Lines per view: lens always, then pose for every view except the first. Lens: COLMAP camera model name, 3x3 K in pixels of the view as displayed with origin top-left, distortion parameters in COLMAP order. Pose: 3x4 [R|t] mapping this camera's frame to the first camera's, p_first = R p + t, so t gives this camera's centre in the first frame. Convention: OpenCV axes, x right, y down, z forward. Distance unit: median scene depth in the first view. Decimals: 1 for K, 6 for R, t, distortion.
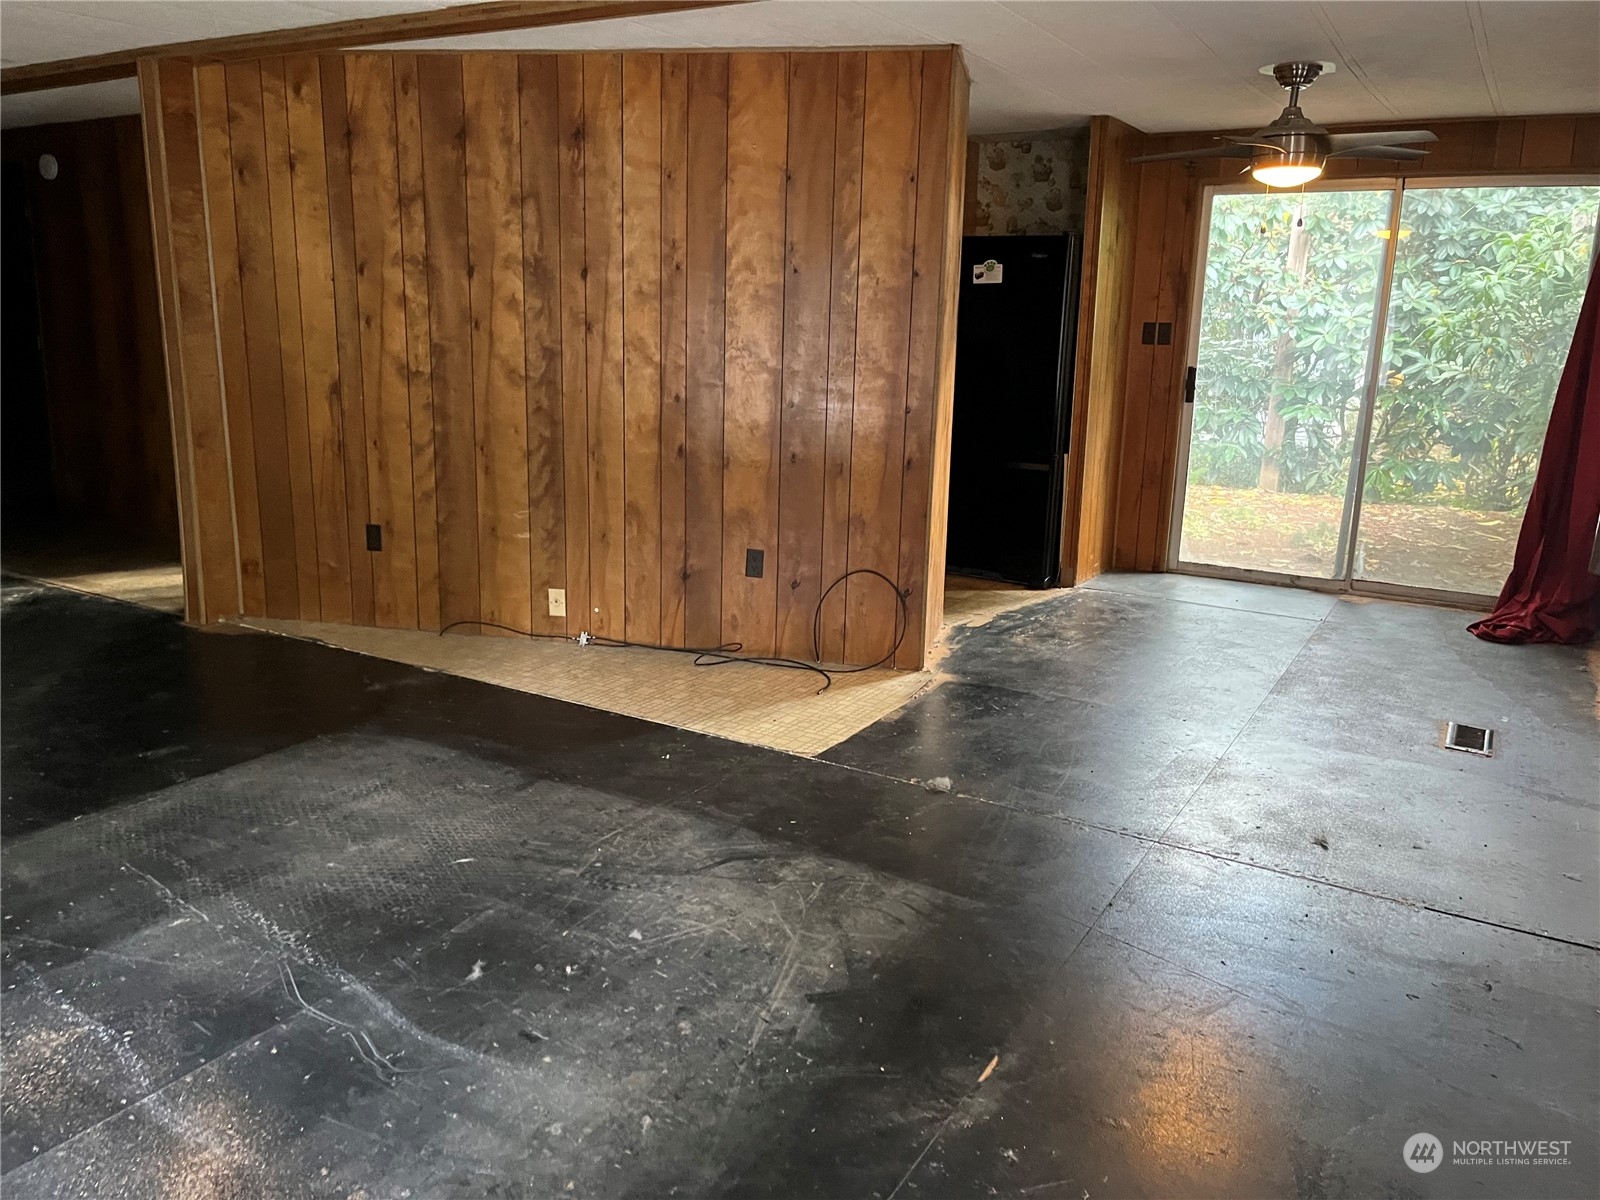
lens RADIAL K [[1197.6, 0, 810.5], [0, 1197.6, 585.7], [0, 0, 1]] dist [0.069847, -0.099691]
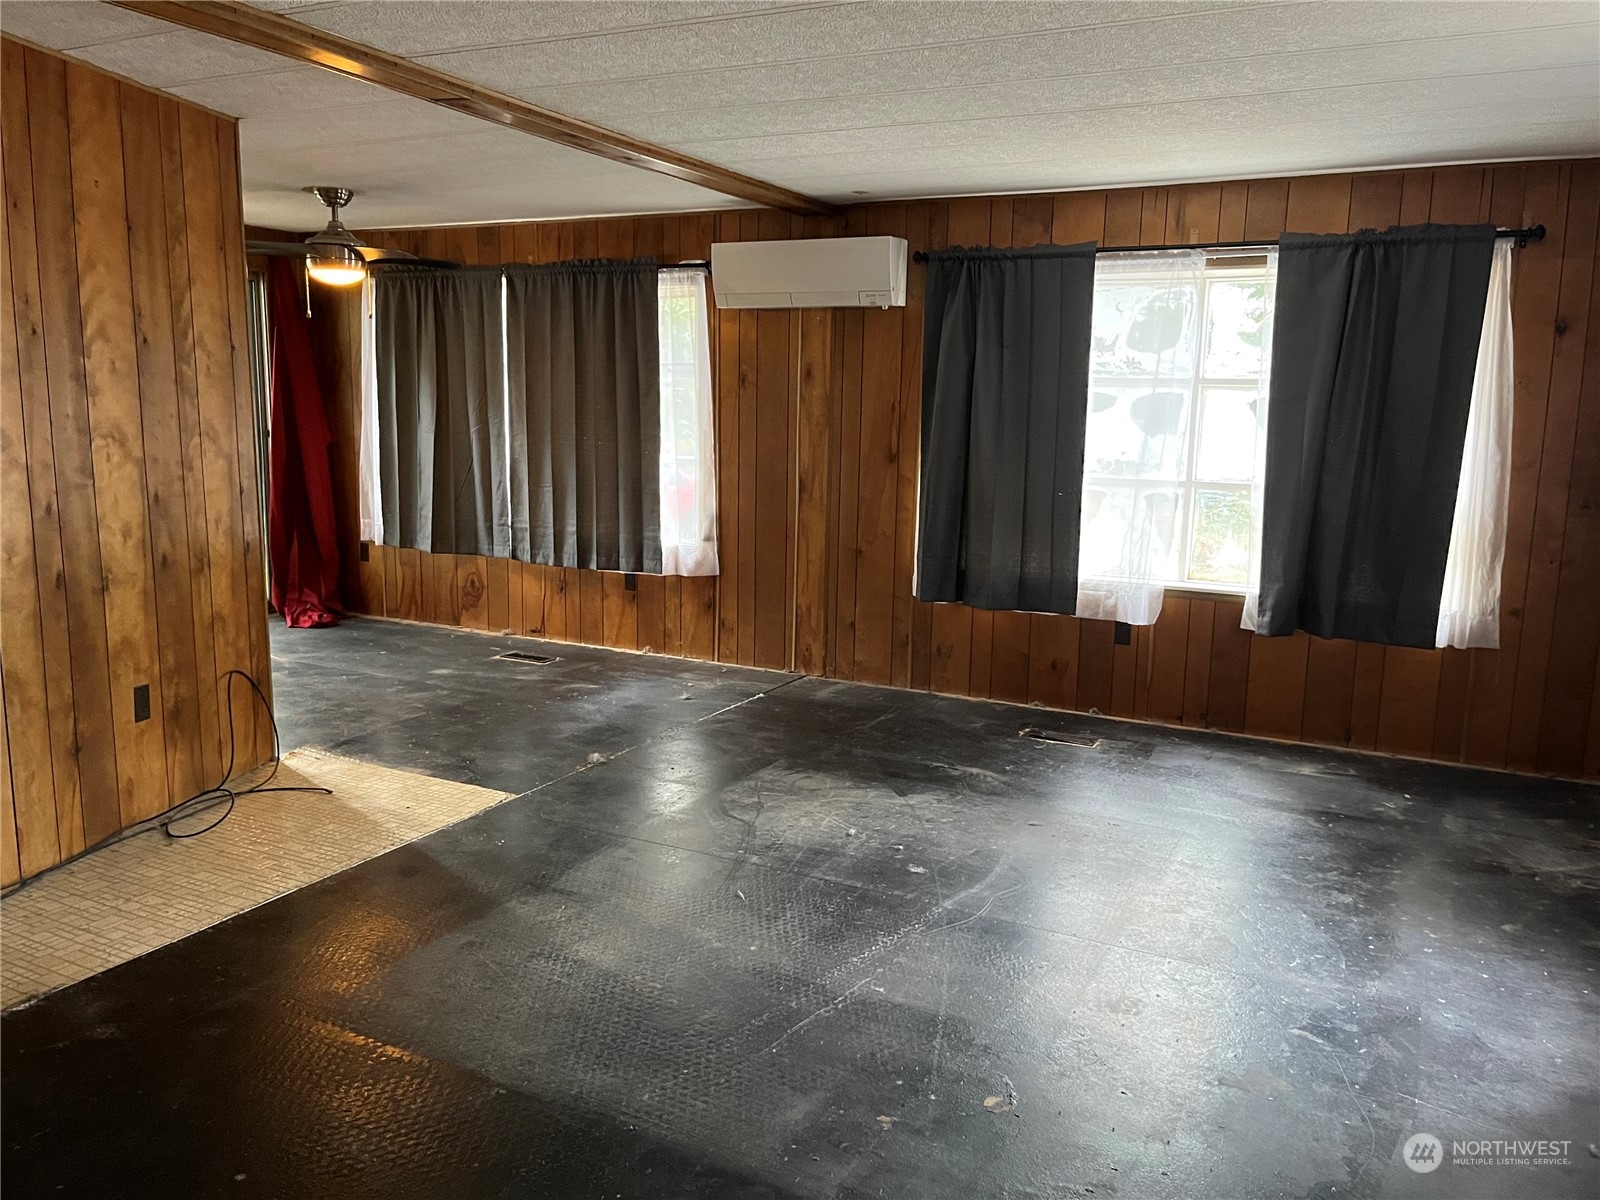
lens RADIAL K [[1197.6, 0, 810.5], [0, 1197.6, 585.7], [0, 0, 1]] dist [0.069847, -0.099691]
pose [[-0.056641, -0.178600, 0.982290, -0.990813], [0.203733, 0.961100, 0.186495, -0.179019], [-0.977387, 0.210688, -0.018050, 0.668419]]
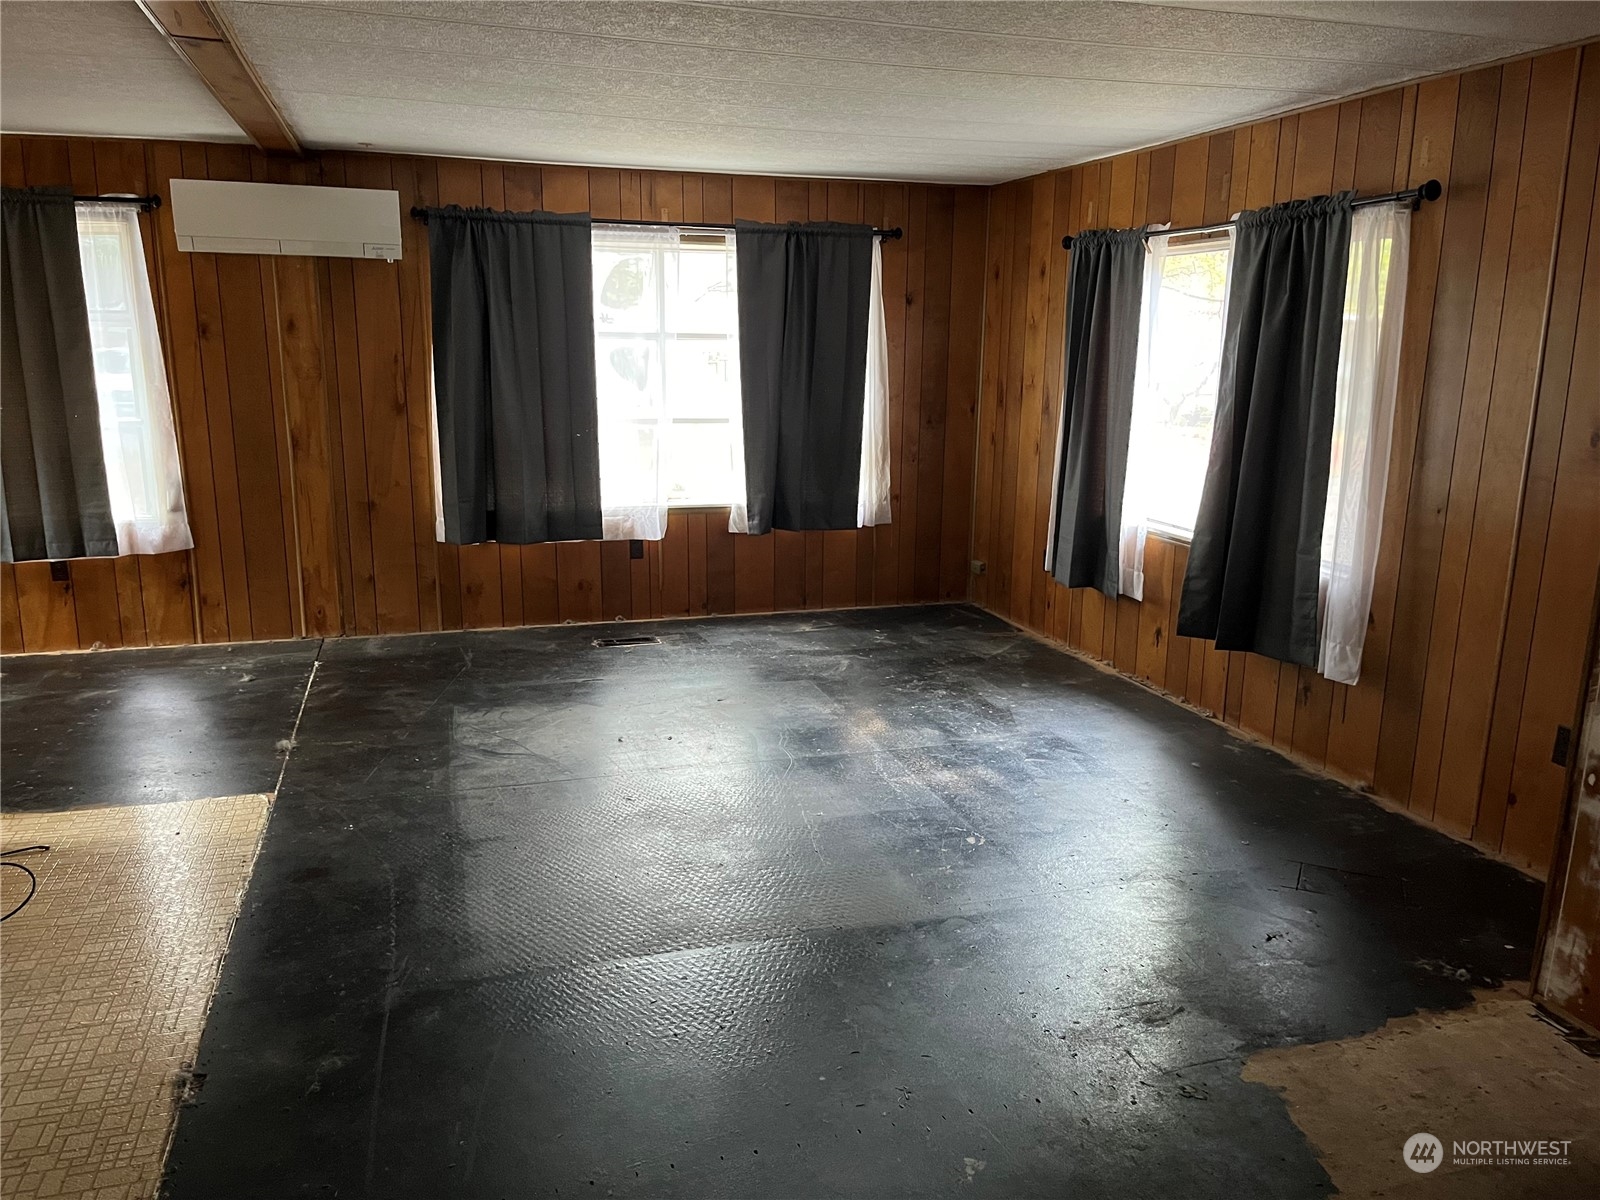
lens RADIAL K [[1199.6, 0, 800.0], [0, 1199.6, 600.0], [0, 0, 1]] dist [0.073181, -0.116523]
pose [[-0.737350, -0.176502, 0.652044, -0.919146], [0.121398, 0.914922, 0.384942, -0.331540], [-0.664513, 0.362994, -0.653191, 1.229147]]
